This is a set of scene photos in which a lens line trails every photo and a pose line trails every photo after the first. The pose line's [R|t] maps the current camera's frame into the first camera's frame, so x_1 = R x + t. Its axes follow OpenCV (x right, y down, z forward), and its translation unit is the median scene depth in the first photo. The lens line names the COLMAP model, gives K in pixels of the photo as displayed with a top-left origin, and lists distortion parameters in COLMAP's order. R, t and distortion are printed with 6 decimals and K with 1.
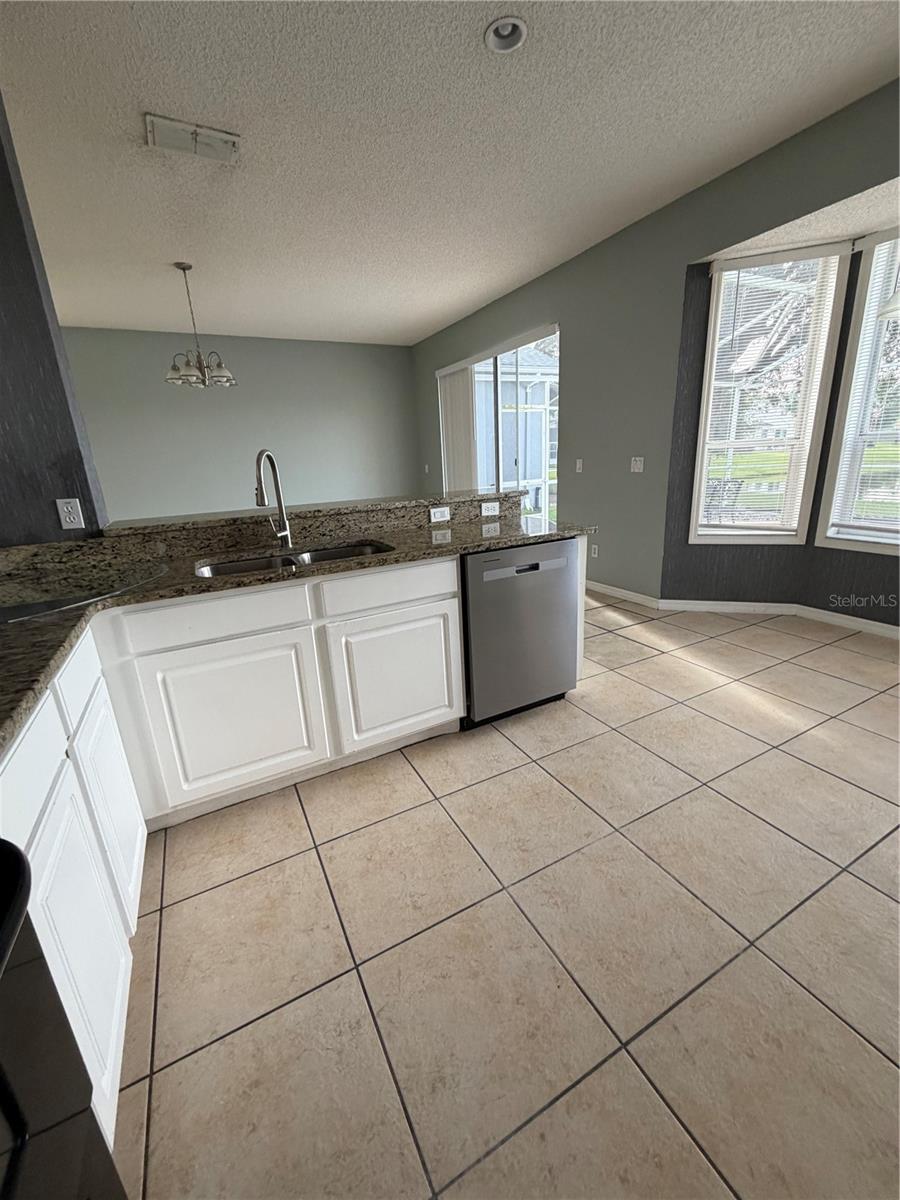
lens RADIAL K [[479.2, 0, 449.4], [0, 479.2, 597.4], [0, 0, 1]] dist [-0.000088, 0.000110]
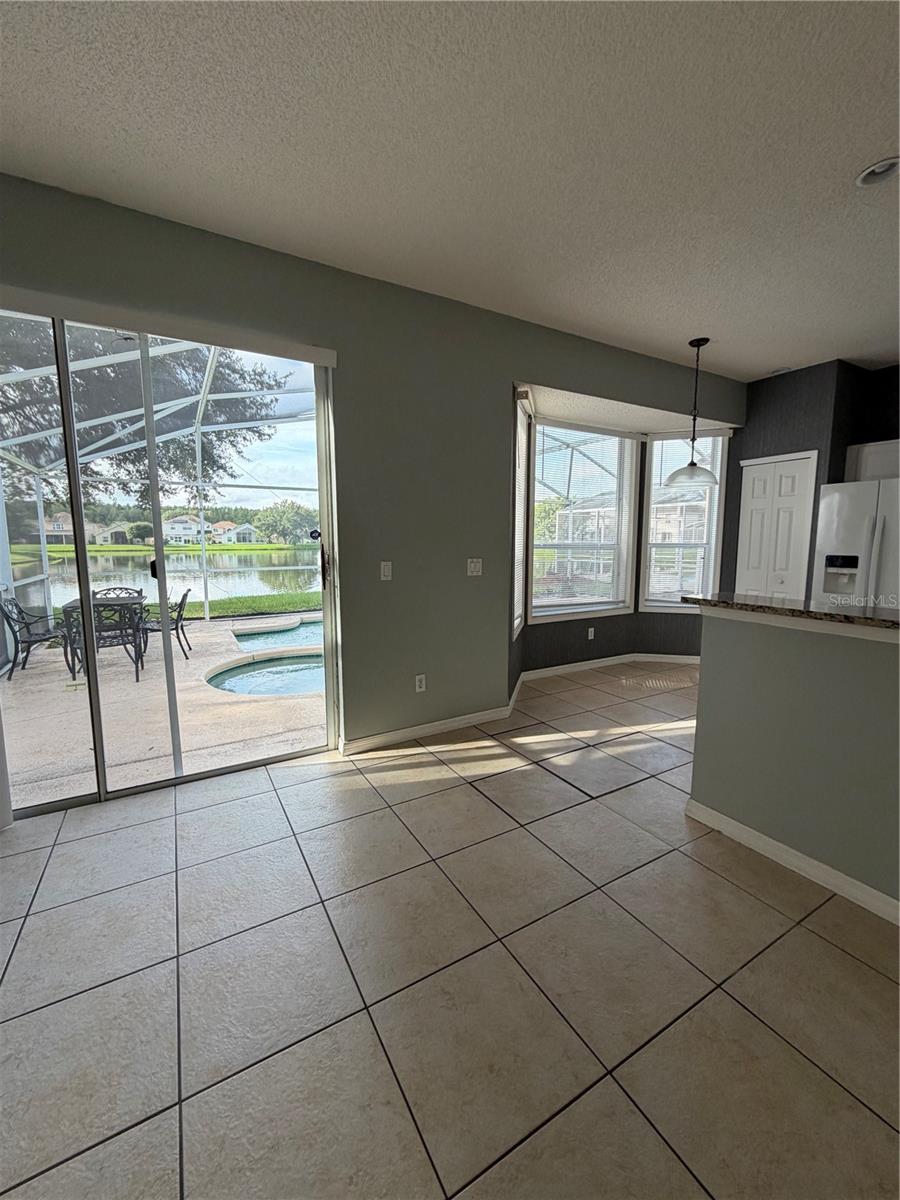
lens RADIAL K [[479.2, 0, 449.4], [0, 479.2, 597.4], [0, 0, 1]] dist [-0.000088, 0.000110]
pose [[-0.039576, -0.070475, 0.996728, -0.509540], [0.284035, 0.955567, 0.078843, -0.329327], [-0.957997, 0.286226, -0.017800, 1.157350]]
